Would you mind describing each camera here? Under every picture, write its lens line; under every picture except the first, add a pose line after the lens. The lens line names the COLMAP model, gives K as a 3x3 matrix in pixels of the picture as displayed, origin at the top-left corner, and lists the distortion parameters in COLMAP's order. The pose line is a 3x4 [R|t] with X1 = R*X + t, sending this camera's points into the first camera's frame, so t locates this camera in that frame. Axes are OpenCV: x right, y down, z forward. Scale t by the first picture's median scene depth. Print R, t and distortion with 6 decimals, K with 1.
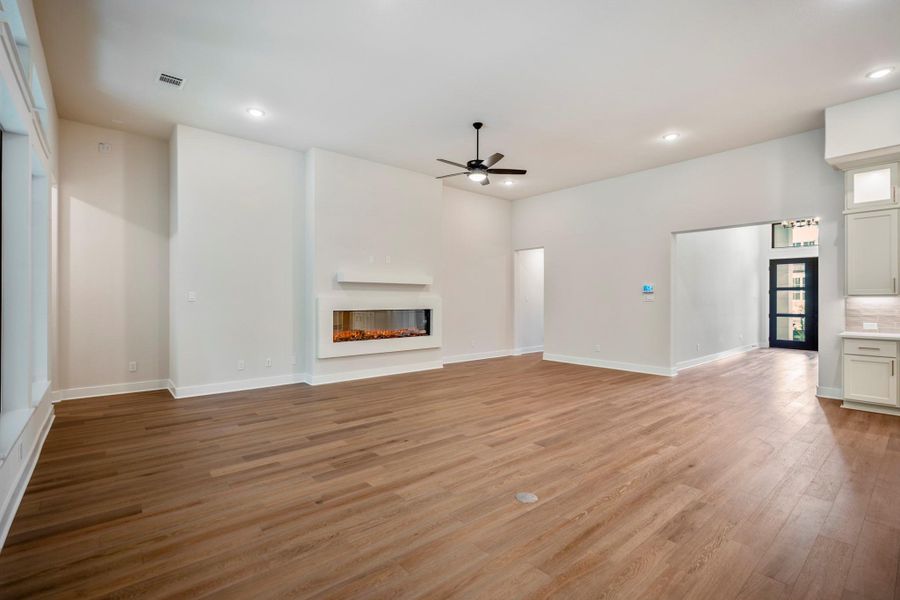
lens RADIAL K [[417.4, 0, 456.3], [0, 417.4, 300.1], [0, 0, 1]] dist [-0.012586, 0.002611]
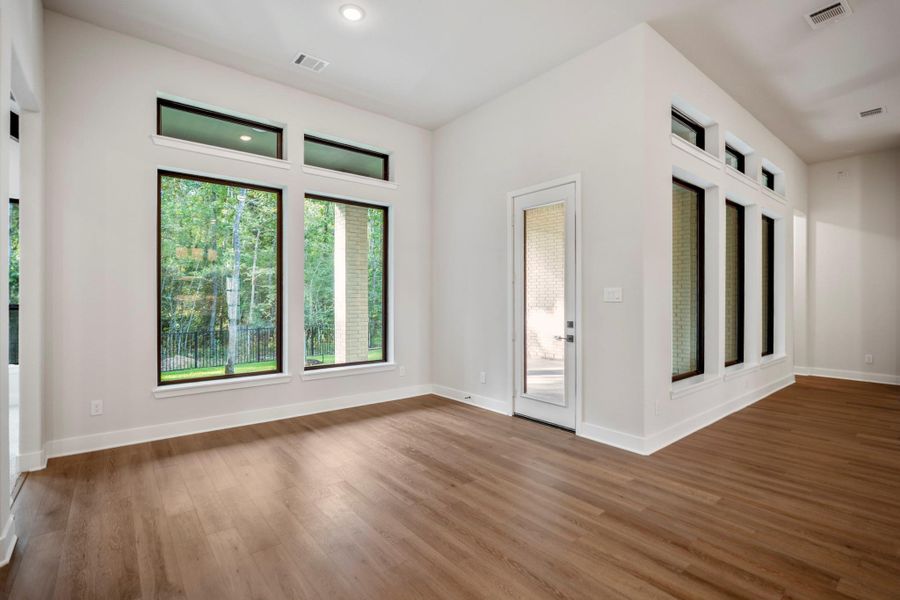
lens RADIAL K [[417.4, 0, 443.7], [0, 417.4, 298.2], [0, 0, 1]] dist [-0.012586, 0.002611]
pose [[-0.028348, -0.002780, -0.999594, 0.350174], [-0.003081, 0.999992, -0.002693, 0.000397], [0.999593, 0.003003, -0.028356, -0.119365]]
